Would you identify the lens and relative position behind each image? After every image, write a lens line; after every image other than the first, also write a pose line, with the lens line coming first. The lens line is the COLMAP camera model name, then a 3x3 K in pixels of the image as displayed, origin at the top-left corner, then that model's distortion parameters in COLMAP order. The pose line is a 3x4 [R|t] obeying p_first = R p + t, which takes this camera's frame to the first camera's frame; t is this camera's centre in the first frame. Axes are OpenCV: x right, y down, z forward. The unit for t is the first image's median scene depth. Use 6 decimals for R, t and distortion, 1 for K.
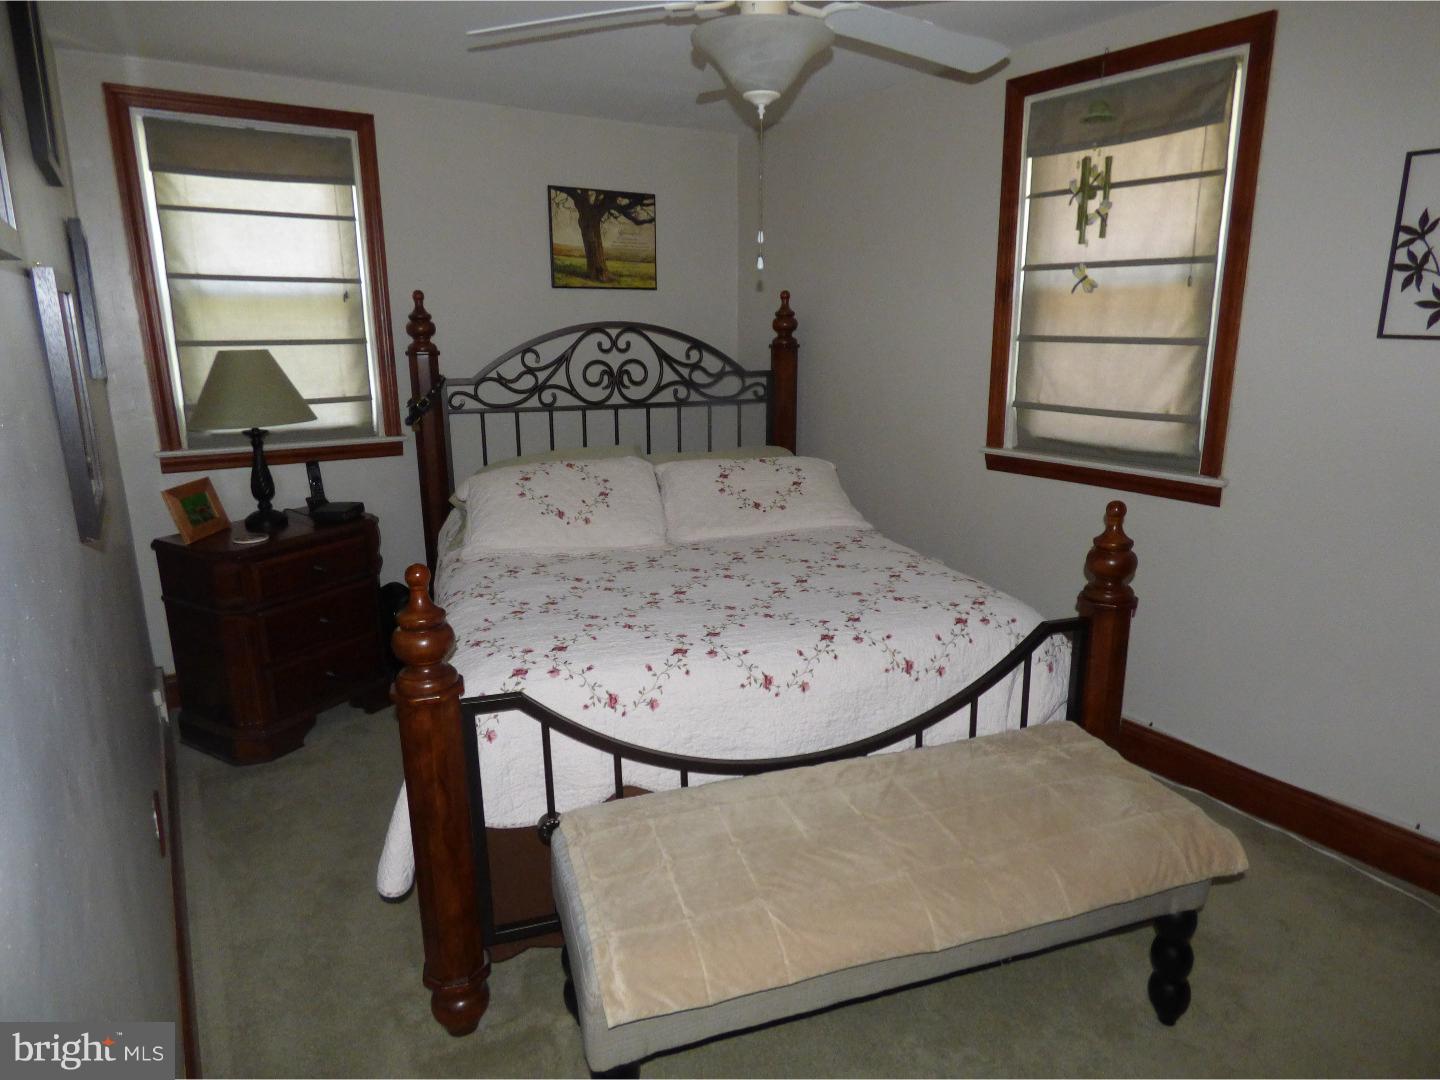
lens RADIAL K [[883.5, 0, 718.2], [0, 883.5, 550.3], [0, 0, 1]] dist [-0.009021, -0.005950]
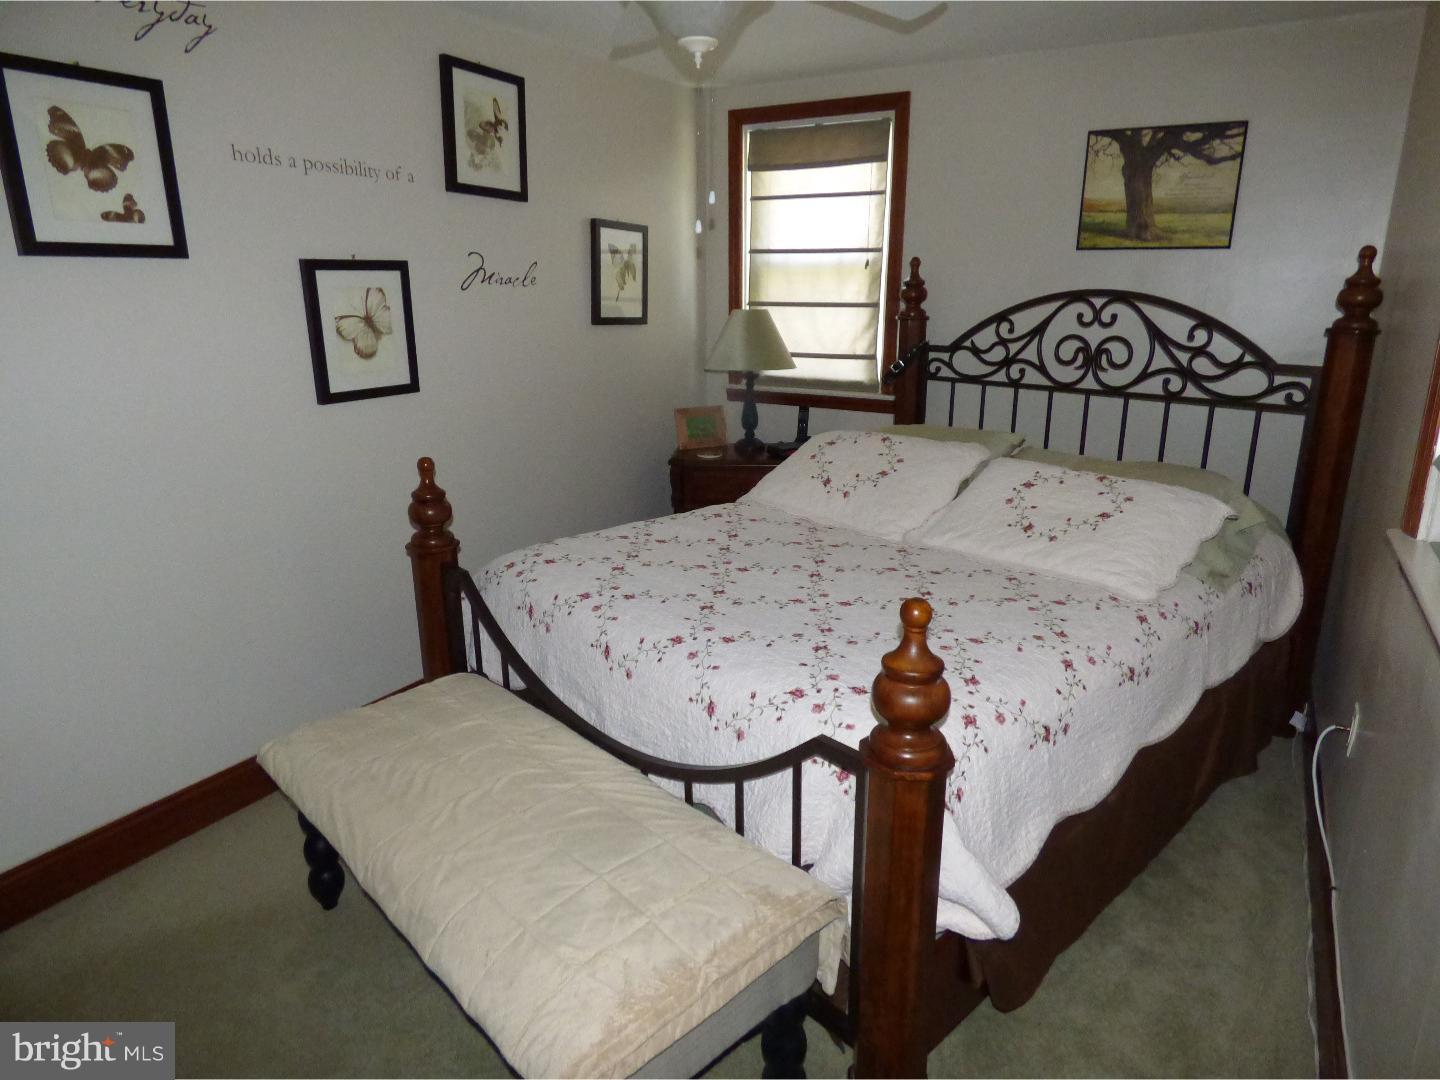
lens RADIAL K [[883.5, 0, 717.5], [0, 883.5, 527.0], [0, 0, 1]] dist [-0.009021, -0.005950]
pose [[0.432739, 0.241660, -0.868526, 0.487012], [-0.230853, 0.960985, 0.152365, -0.086624], [0.871461, 0.134567, 0.471643, 0.322004]]
